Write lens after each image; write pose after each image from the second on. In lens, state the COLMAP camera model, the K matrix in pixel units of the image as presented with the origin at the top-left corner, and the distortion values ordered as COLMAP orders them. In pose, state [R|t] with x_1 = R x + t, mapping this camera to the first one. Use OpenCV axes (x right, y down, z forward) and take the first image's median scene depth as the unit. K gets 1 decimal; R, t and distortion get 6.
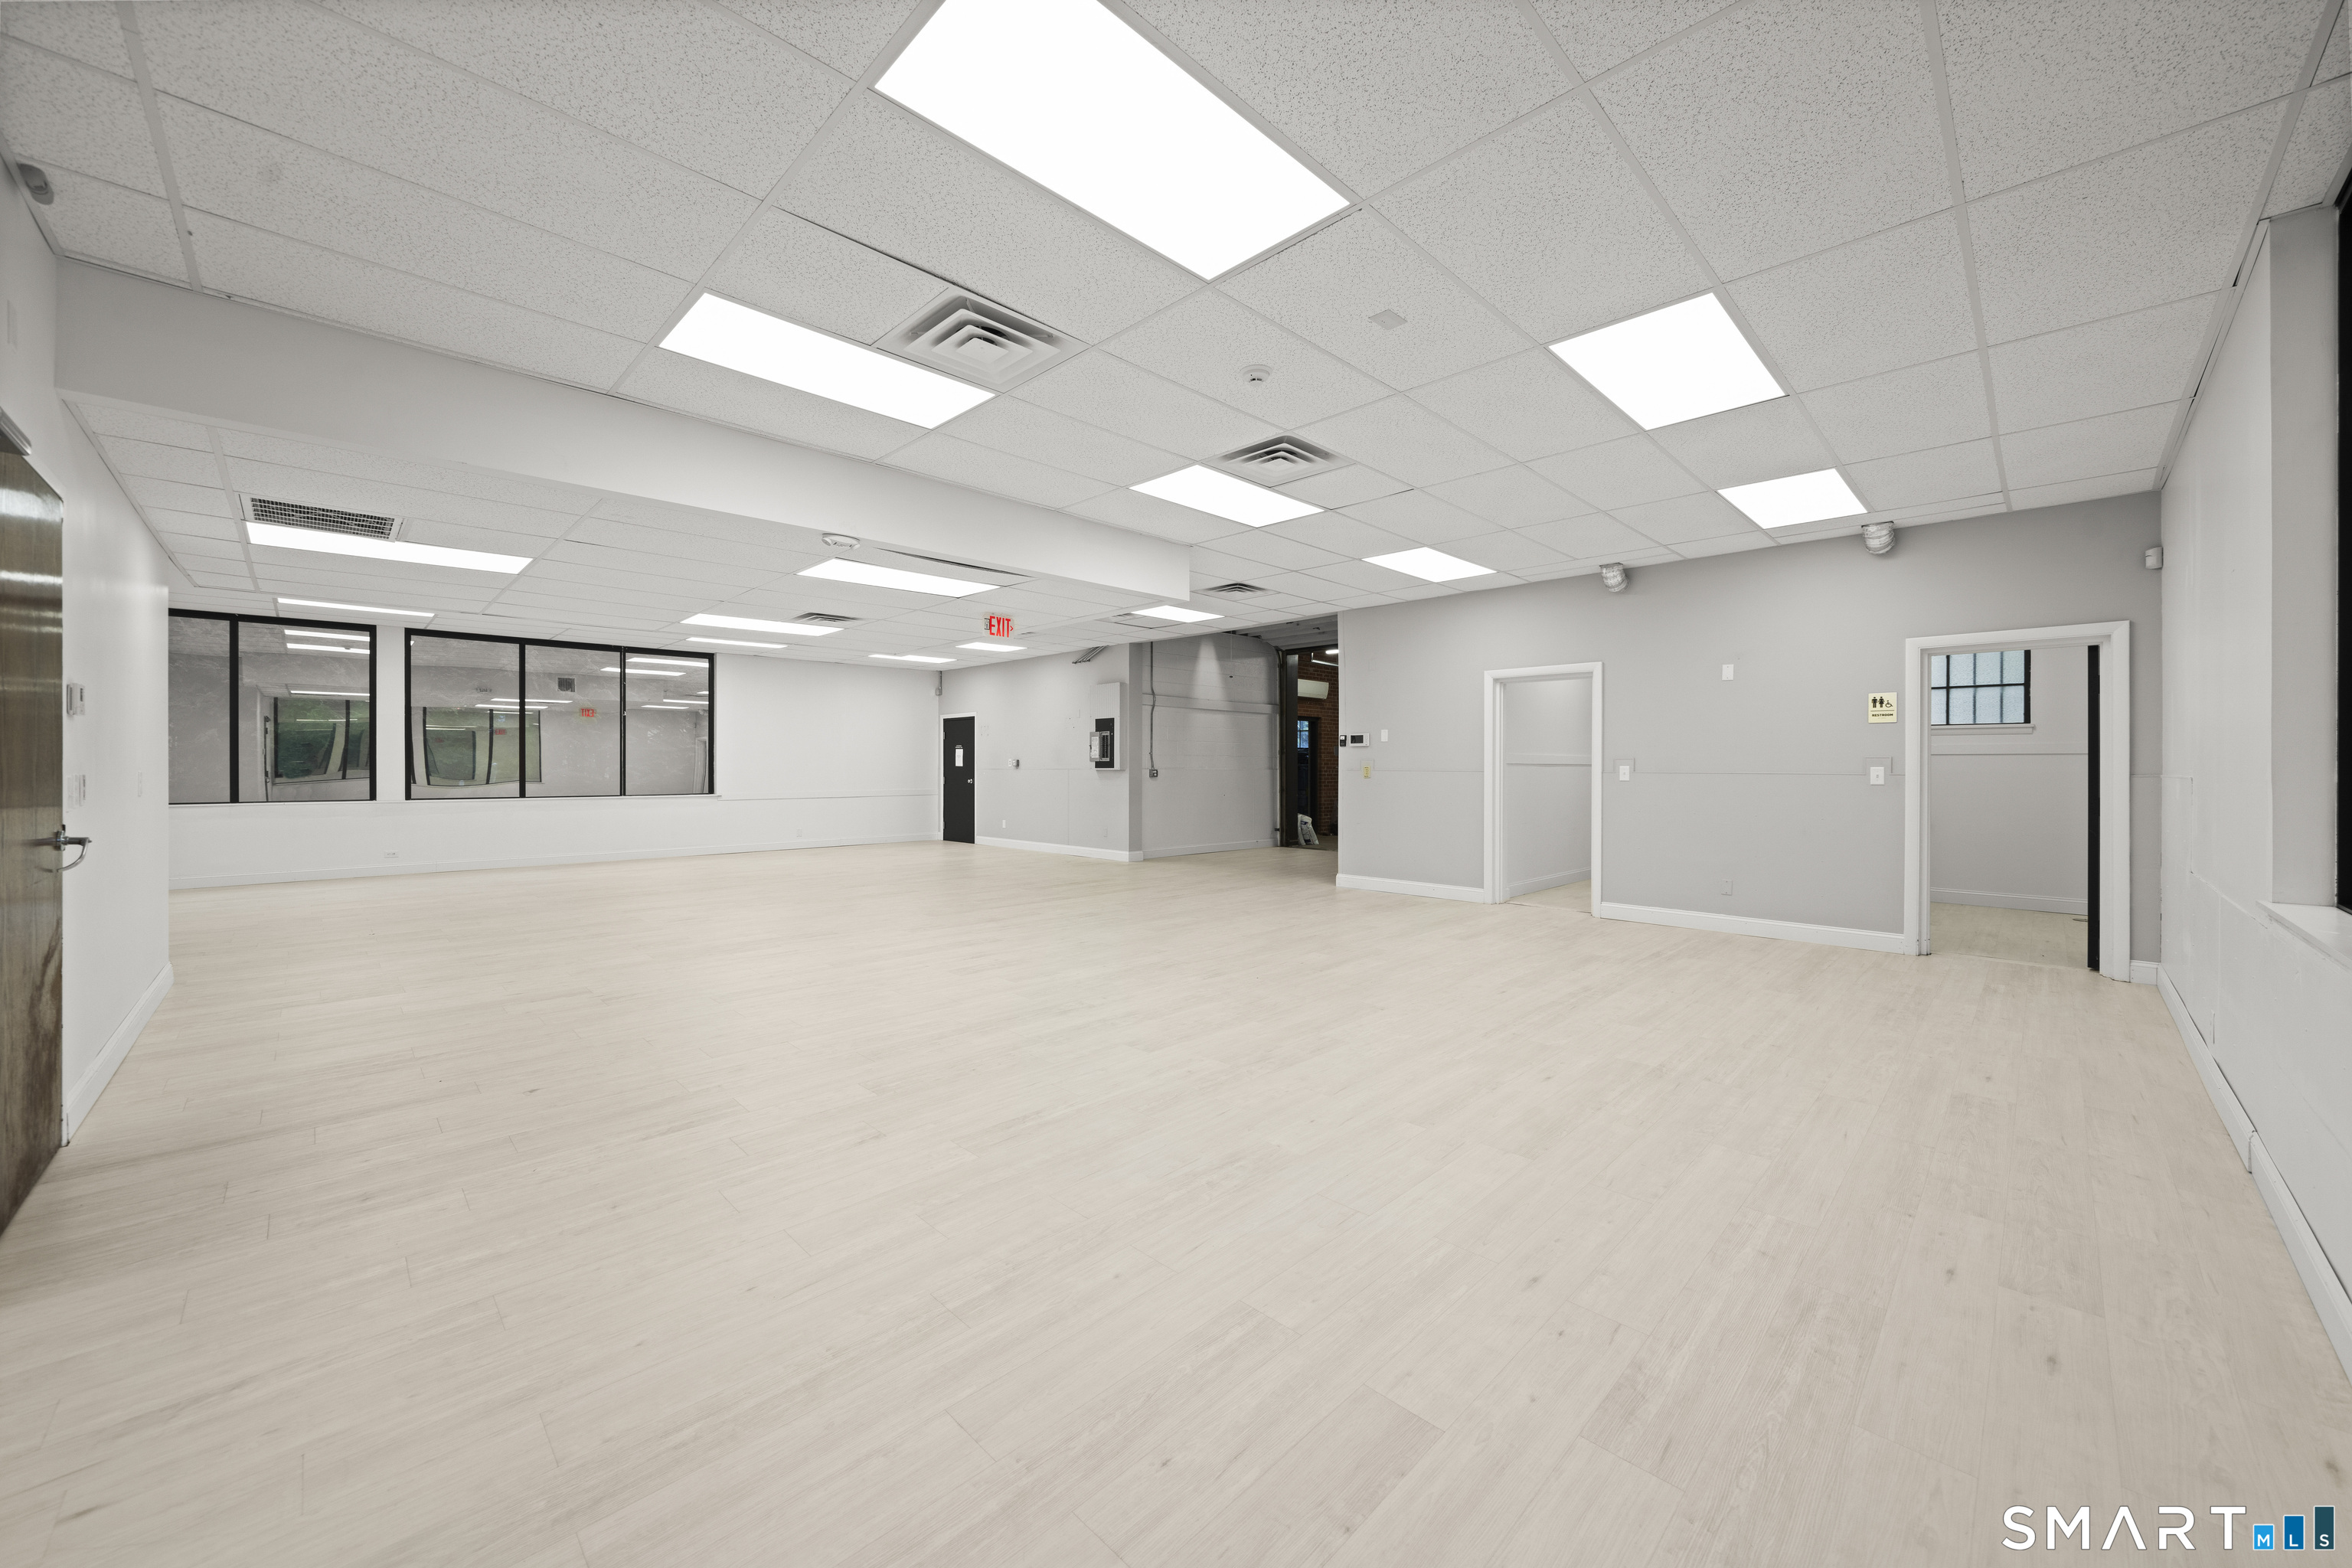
lens RADIAL K [[871.3, 0, 1168.6], [0, 871.3, 762.8], [0, 0, 1]] dist [-0.004941, 0.000139]
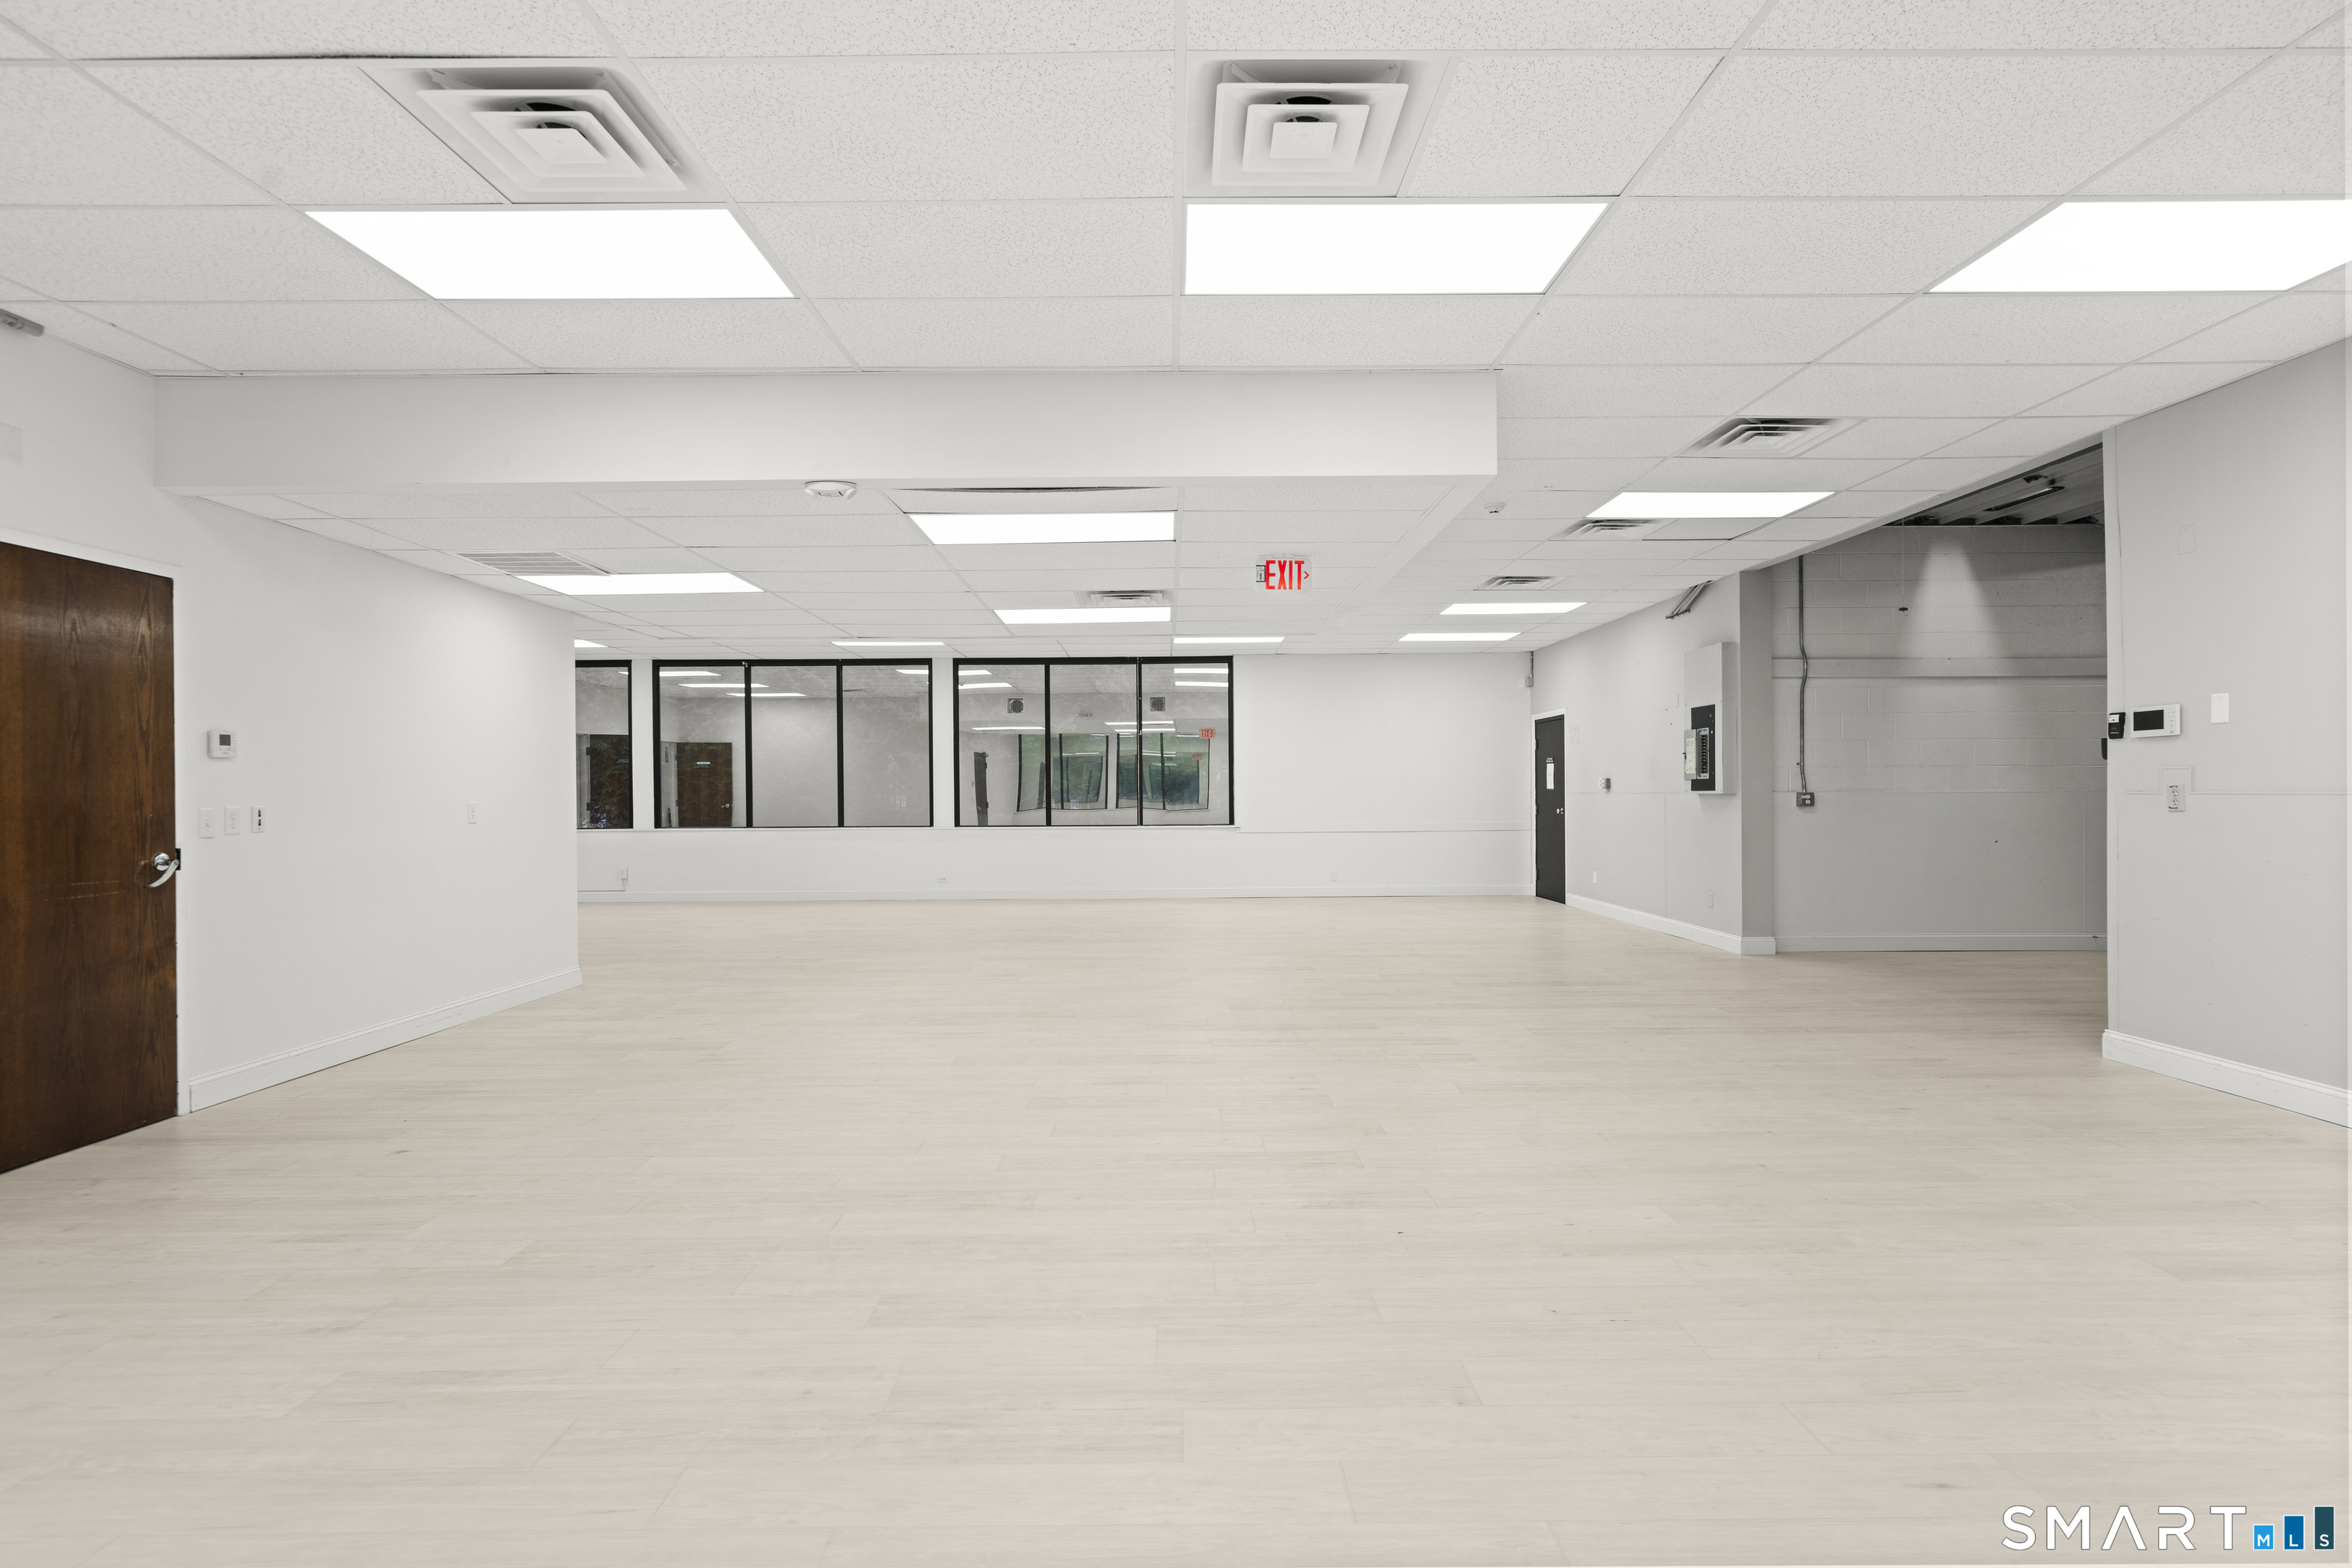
lens RADIAL K [[1115.3, 0, 1171.5], [0, 1115.3, 784.3], [0, 0, 1]] dist [0.002705, -0.000011]
pose [[0.713699, -0.010950, -0.700367, 0.208891], [0.011034, 0.999929, -0.004389, 0.001248], [0.700366, -0.004595, 0.713769, 0.224433]]
